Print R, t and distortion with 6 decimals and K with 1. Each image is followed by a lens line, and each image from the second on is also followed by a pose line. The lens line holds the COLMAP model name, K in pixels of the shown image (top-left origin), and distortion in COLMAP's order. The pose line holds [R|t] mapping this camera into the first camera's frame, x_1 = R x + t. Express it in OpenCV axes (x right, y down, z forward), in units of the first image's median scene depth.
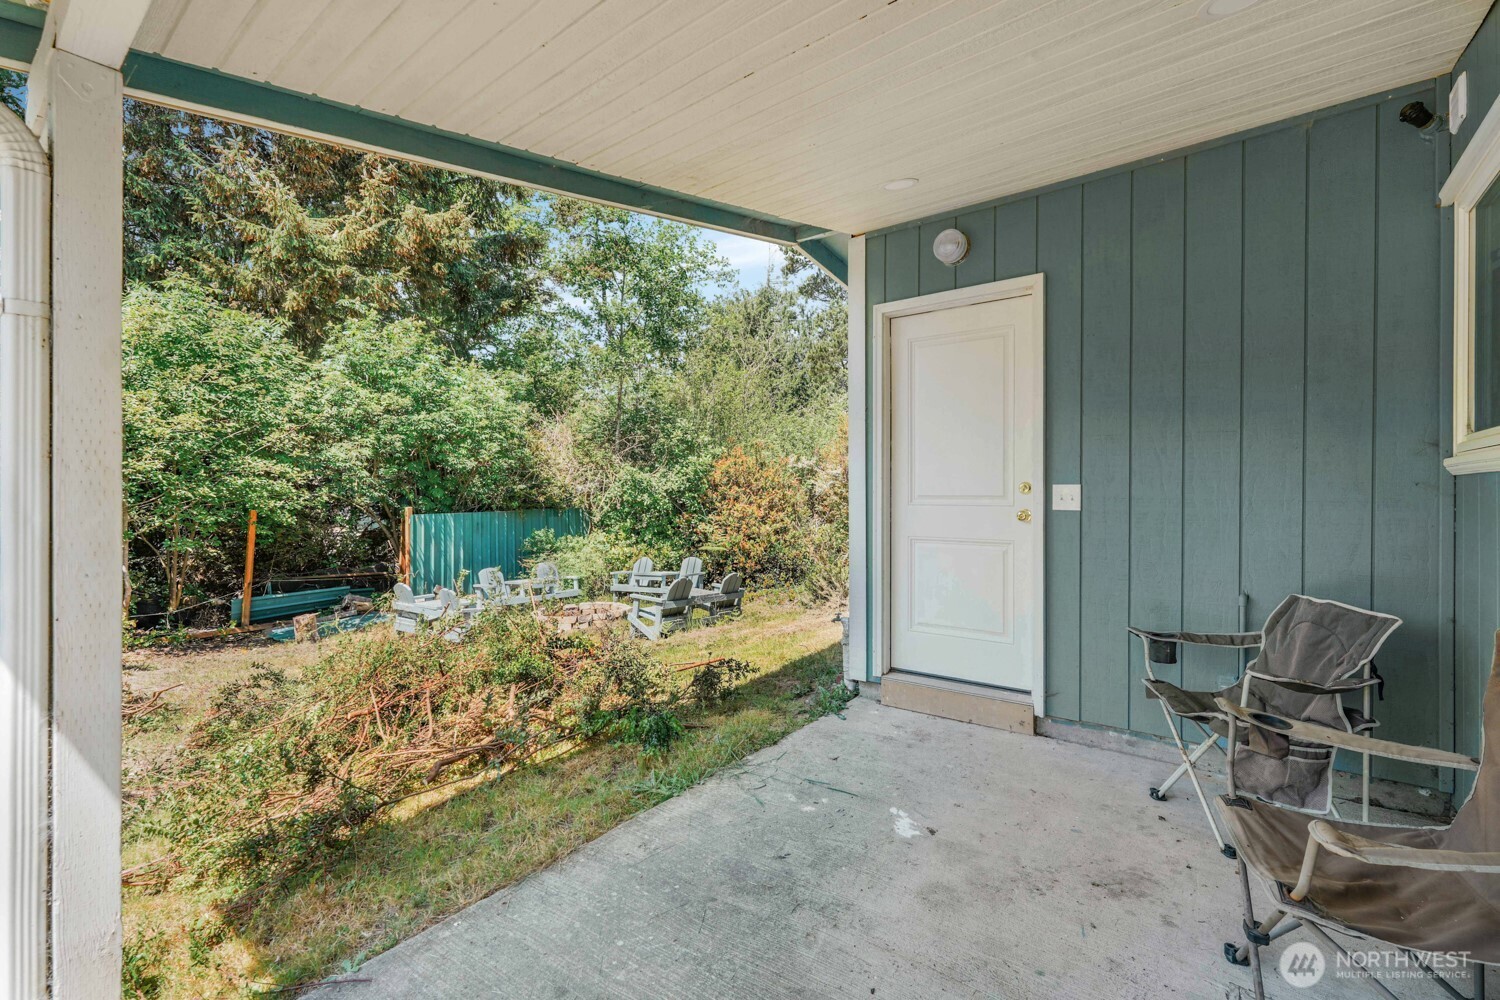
lens RADIAL K [[658.2, 0, 760.8], [0, 658.2, 494.0], [0, 0, 1]] dist [0.001465, -0.004237]
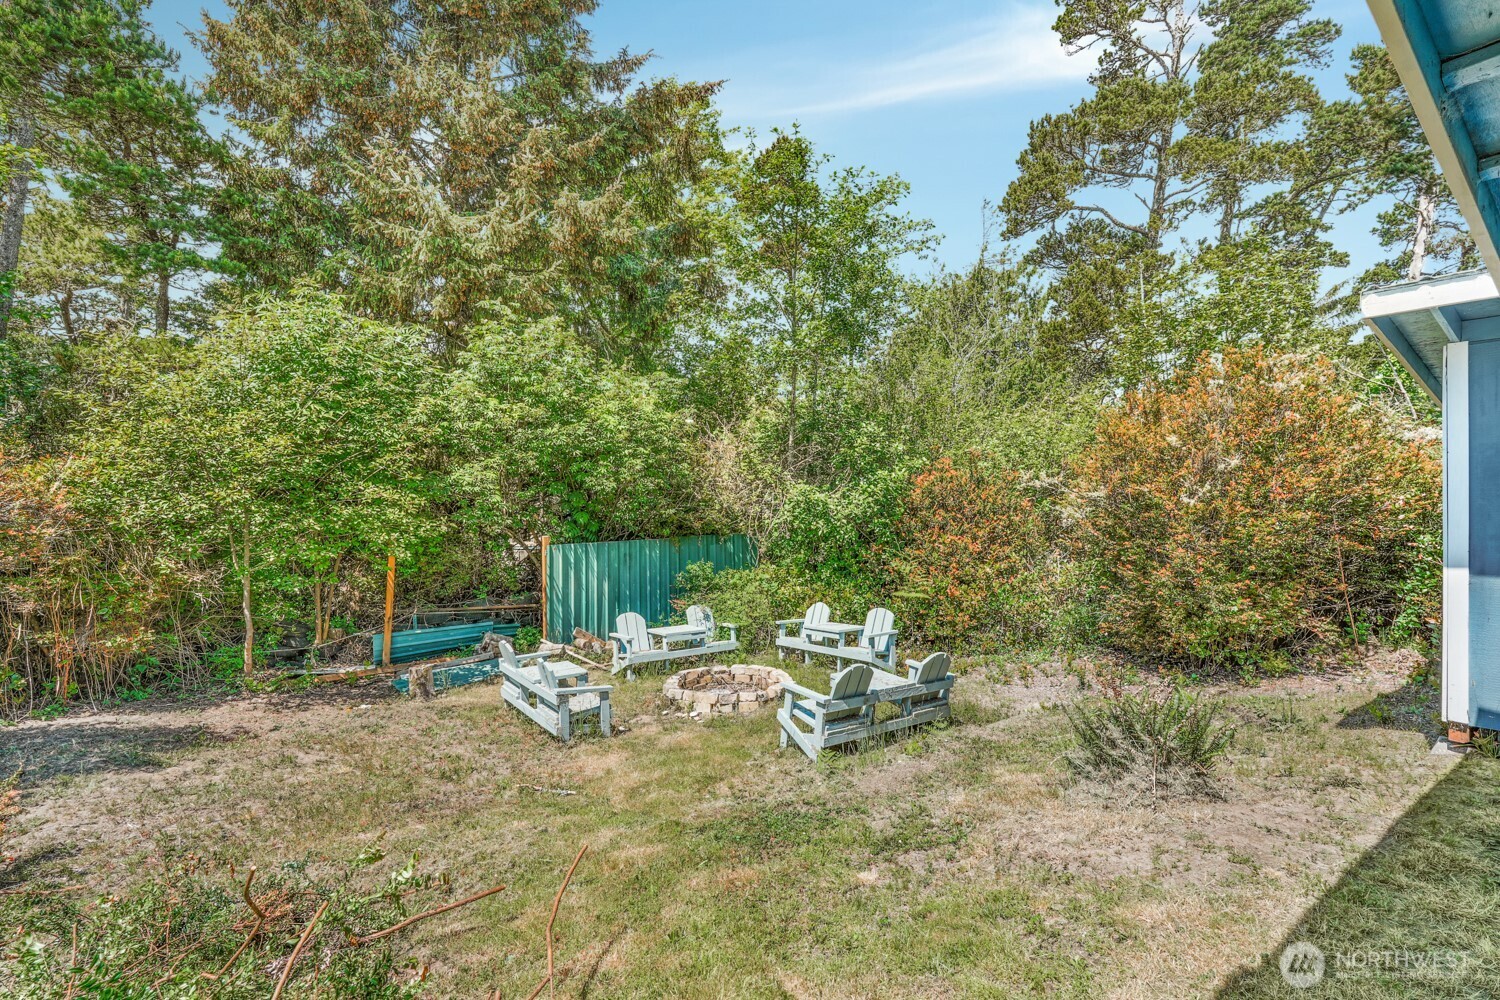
lens RADIAL K [[658.2, 0, 760.8], [0, 658.2, 494.0], [0, 0, 1]] dist [0.001465, -0.004237]
pose [[0.952931, 0.001135, -0.303186, -0.007823], [-0.002574, 0.999987, -0.004348, -0.027946], [0.303177, 0.004924, 0.952921, 0.239526]]
